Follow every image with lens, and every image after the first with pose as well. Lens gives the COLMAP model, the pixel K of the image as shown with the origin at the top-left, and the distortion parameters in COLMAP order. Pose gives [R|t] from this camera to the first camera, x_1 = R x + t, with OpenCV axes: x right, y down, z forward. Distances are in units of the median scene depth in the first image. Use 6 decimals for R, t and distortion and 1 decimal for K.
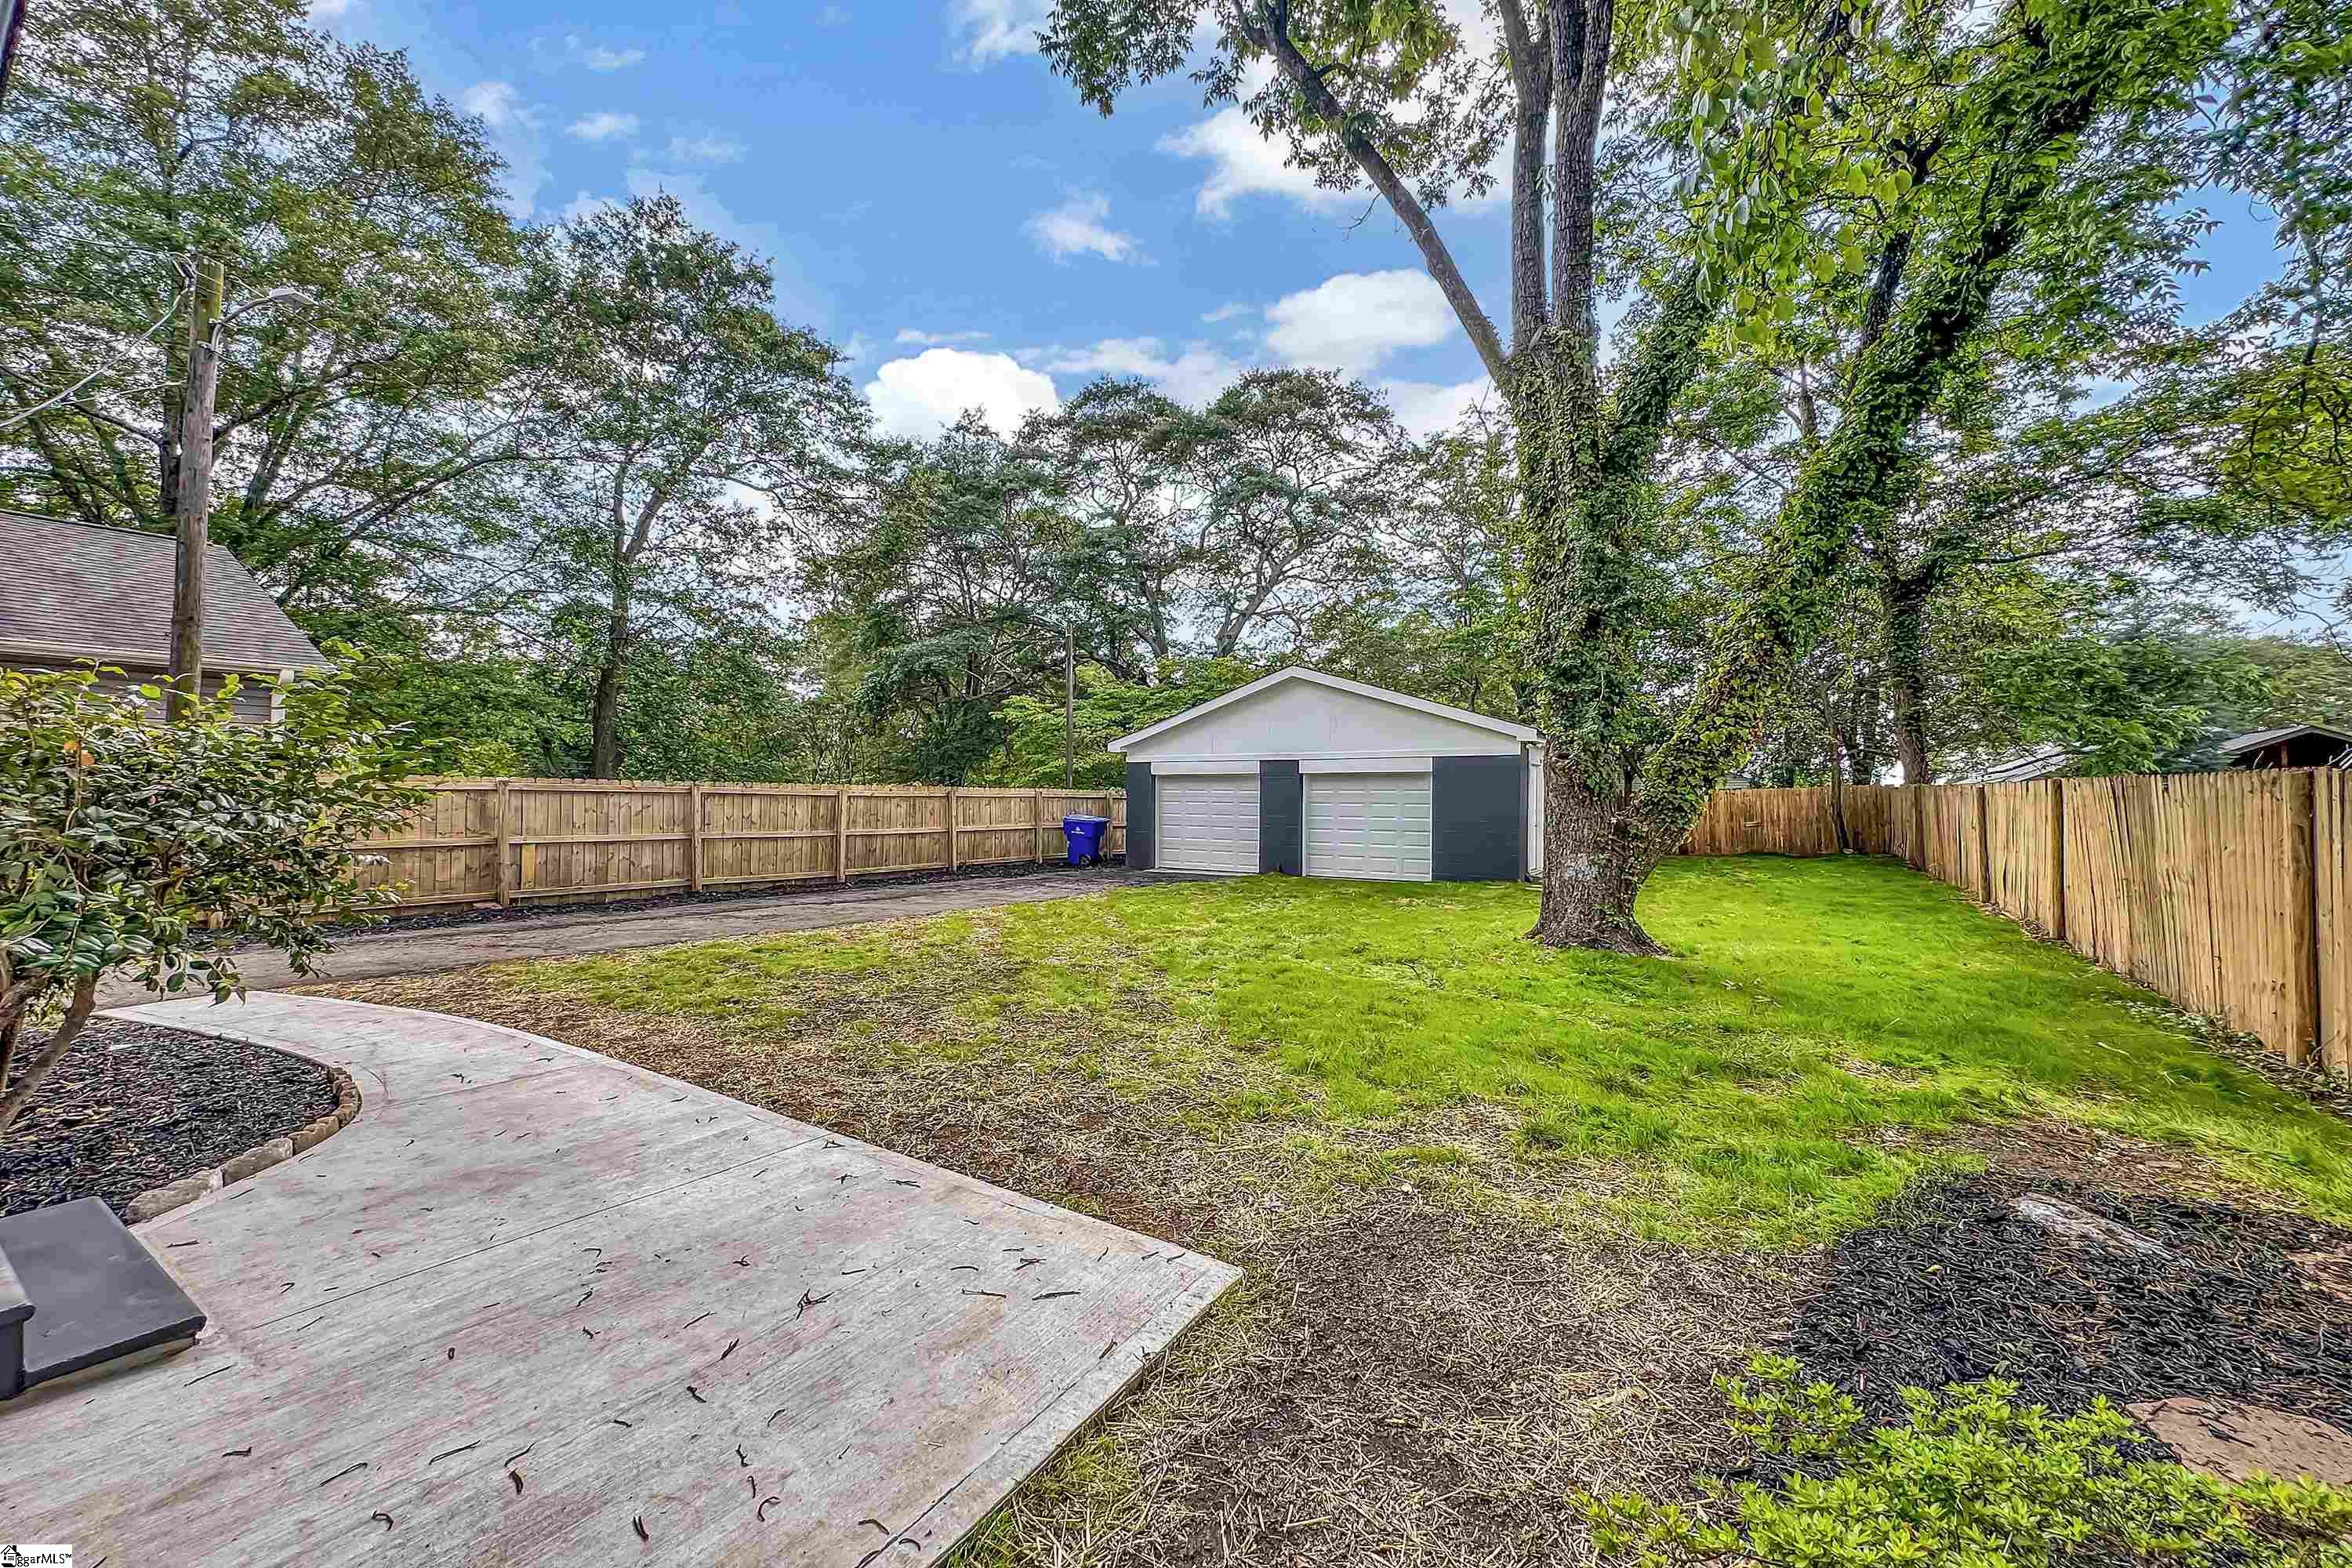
lens RADIAL K [[946.4, 0, 1166.7], [0, 946.4, 782.5], [0, 0, 1]] dist [-0.017290, -0.000182]
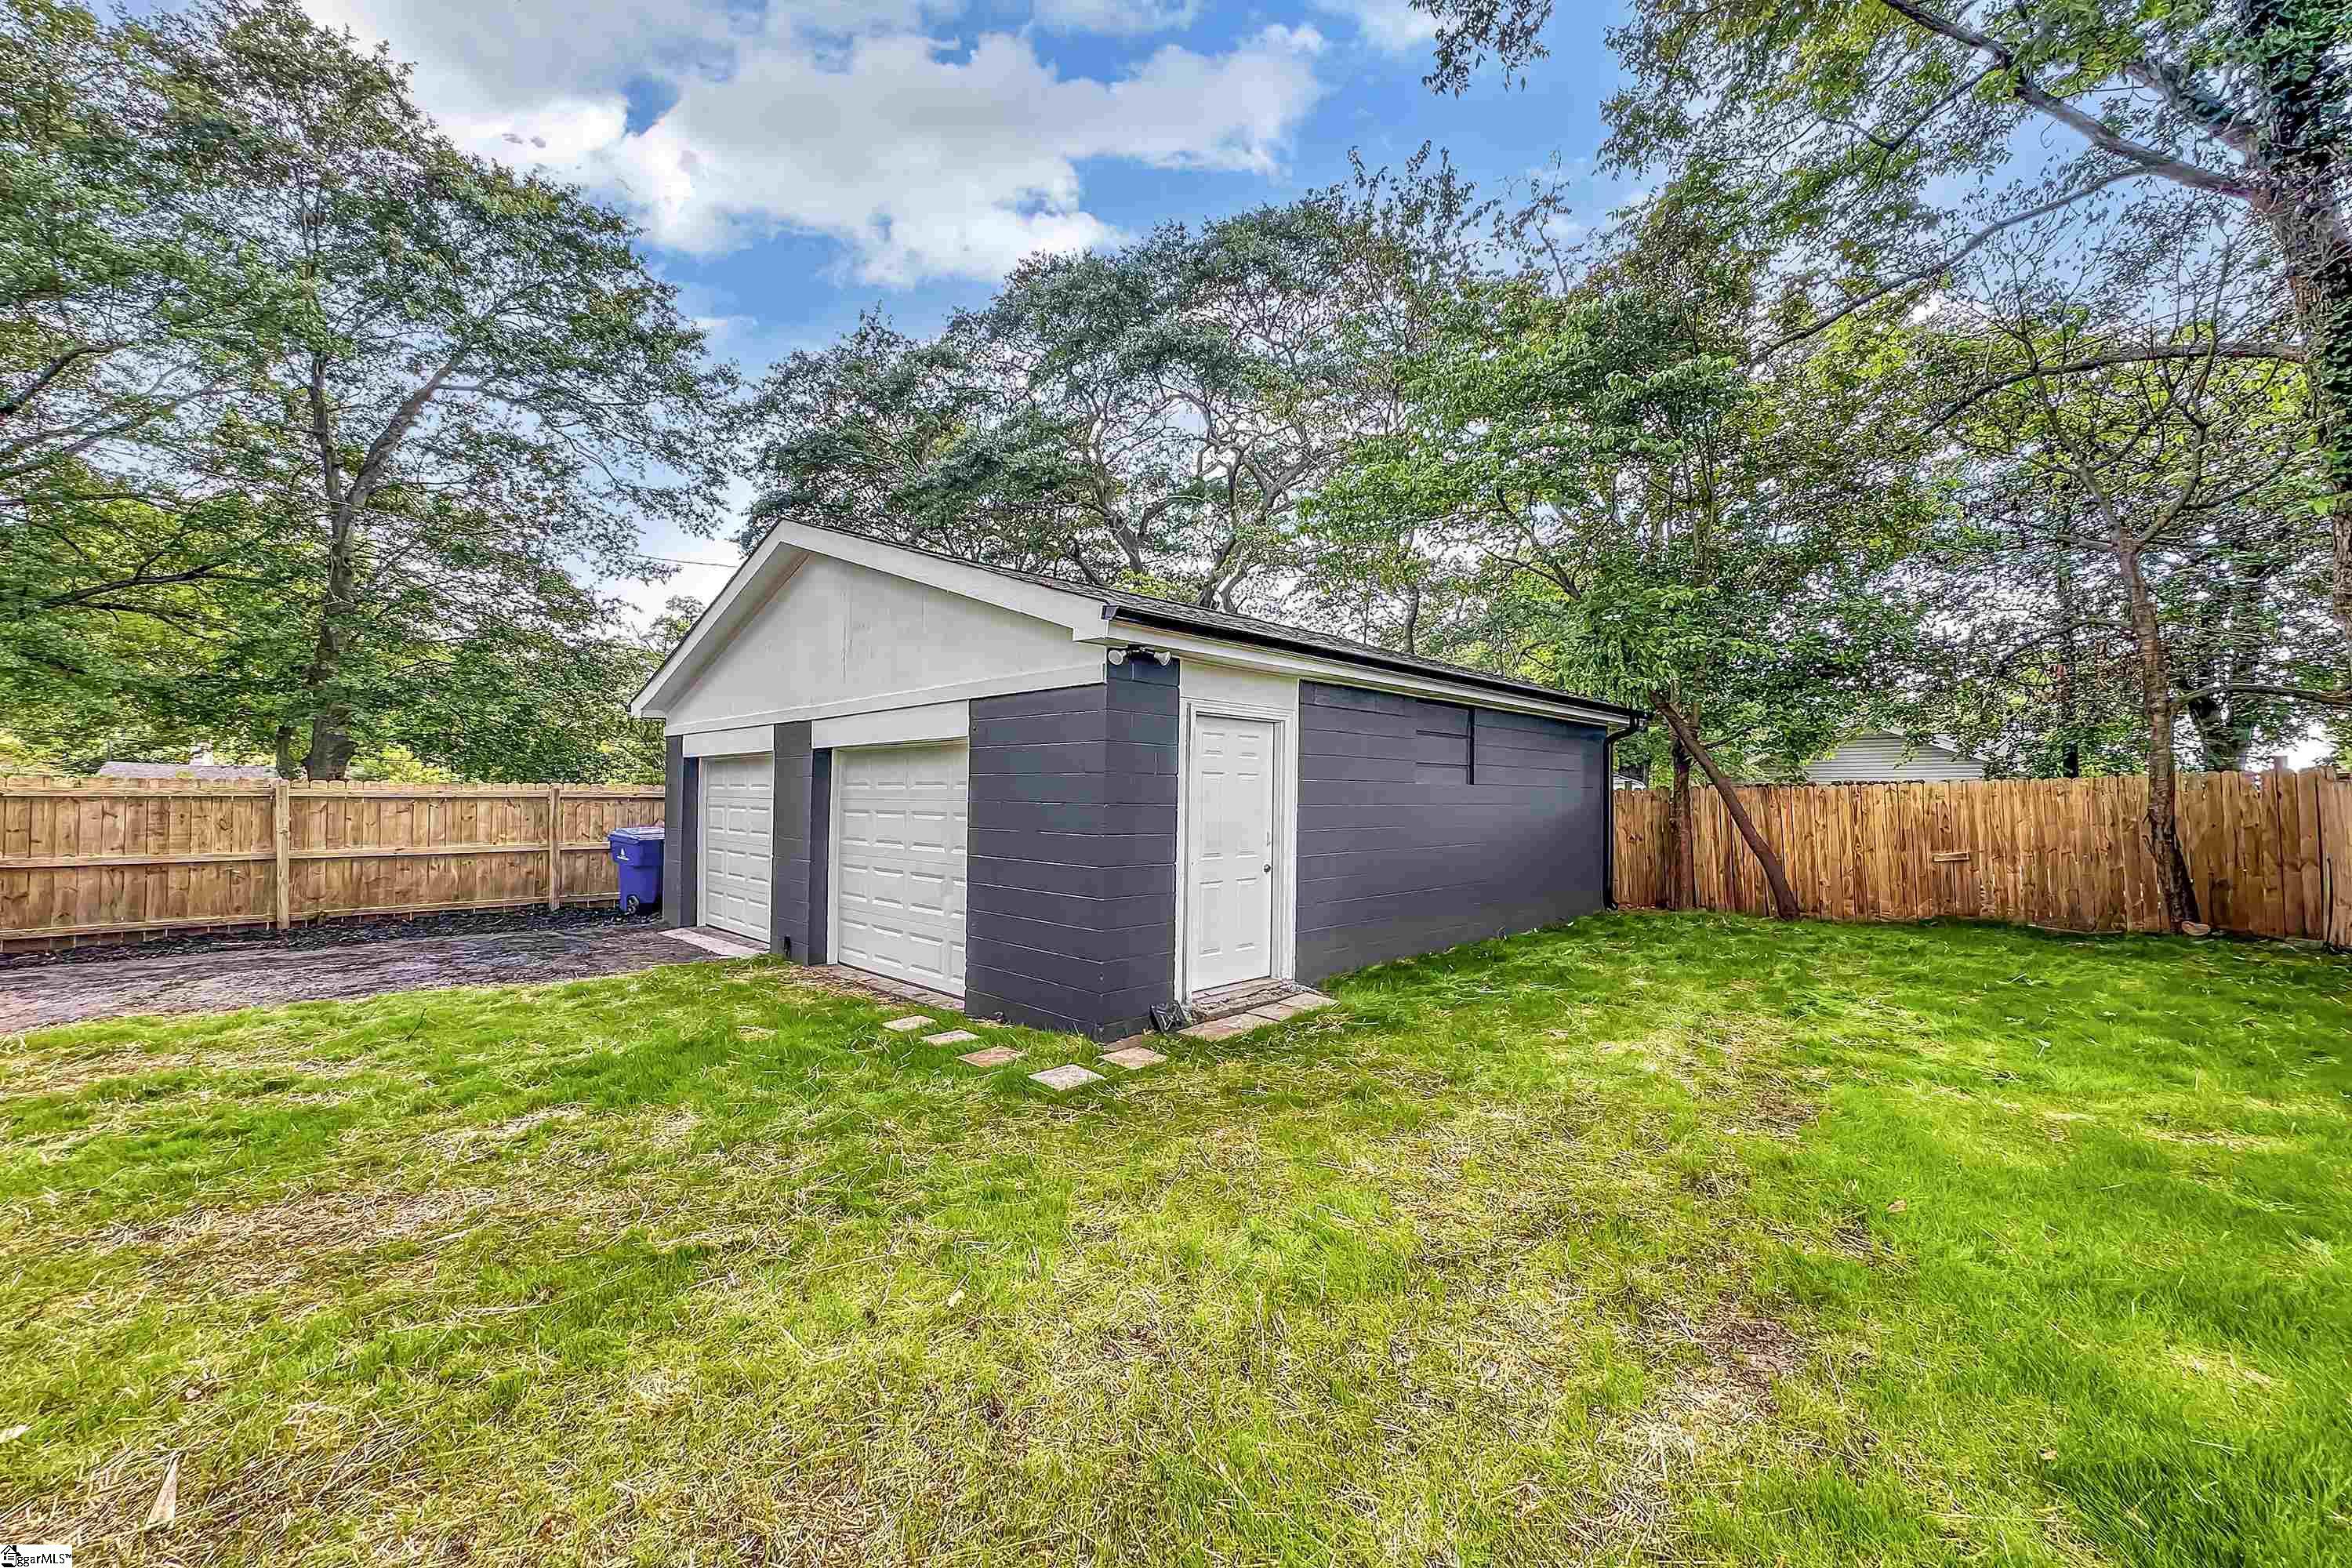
lens RADIAL K [[946.4, 0, 1182.1], [0, 946.4, 772.6], [0, 0, 1]] dist [-0.017290, -0.000182]
pose [[0.979272, -0.004952, -0.202488, 0.401013], [0.003389, 0.999962, -0.008067, 0.006468], [0.202520, 0.007214, 0.979252, 0.548051]]
